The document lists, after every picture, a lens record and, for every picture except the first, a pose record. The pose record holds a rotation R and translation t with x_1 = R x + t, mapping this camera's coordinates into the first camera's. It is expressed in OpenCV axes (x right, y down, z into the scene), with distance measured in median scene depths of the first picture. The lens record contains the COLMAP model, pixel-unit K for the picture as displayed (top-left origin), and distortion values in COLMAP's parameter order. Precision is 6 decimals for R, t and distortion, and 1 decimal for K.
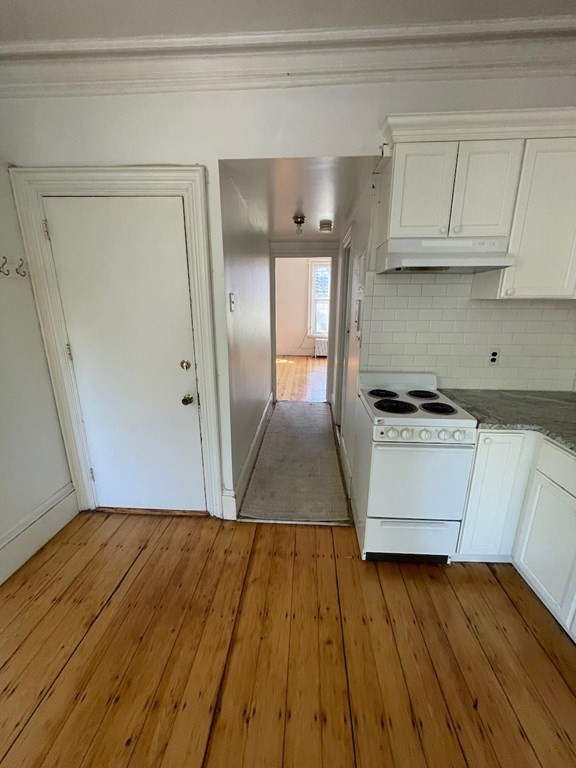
lens RADIAL K [[316.5, 0, 289.1], [0, 316.5, 381.5], [0, 0, 1]] dist [-0.003169, 0.000052]
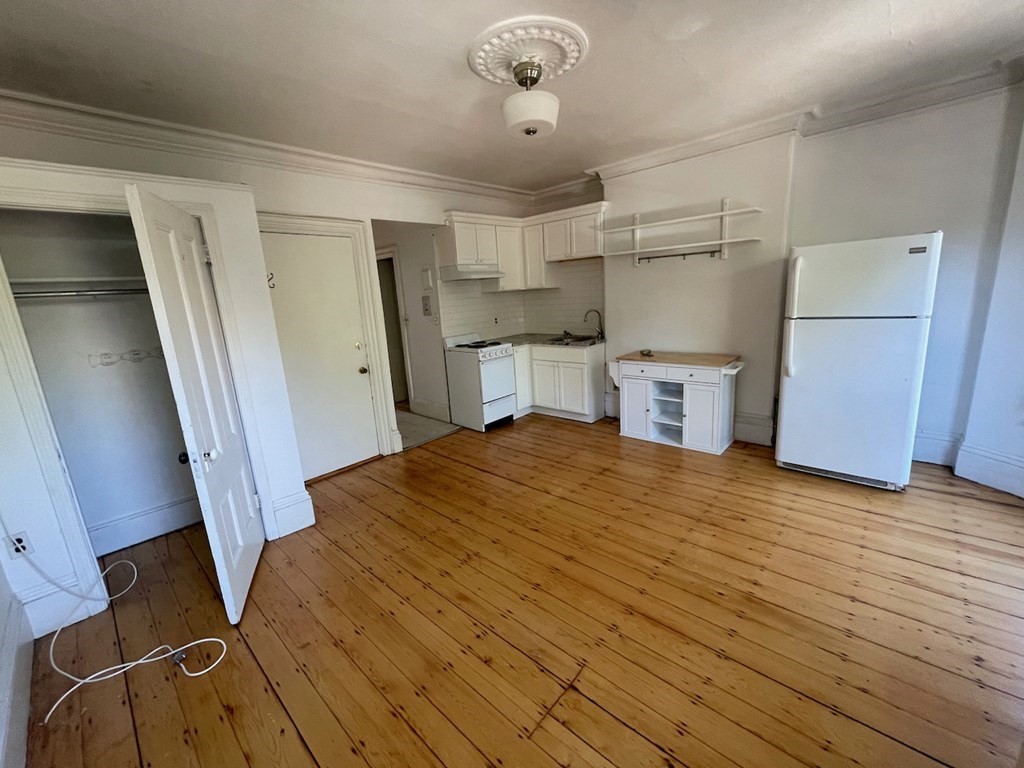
lens RADIAL K [[422.0, 0, 508.4], [0, 422.0, 385.5], [0, 0, 1]] dist [-0.003169, 0.000052]
pose [[0.641433, -0.207539, 0.738573, -1.616036], [0.264813, 0.963439, 0.040743, 0.266763], [-0.720026, 0.169449, 0.672941, -0.914448]]
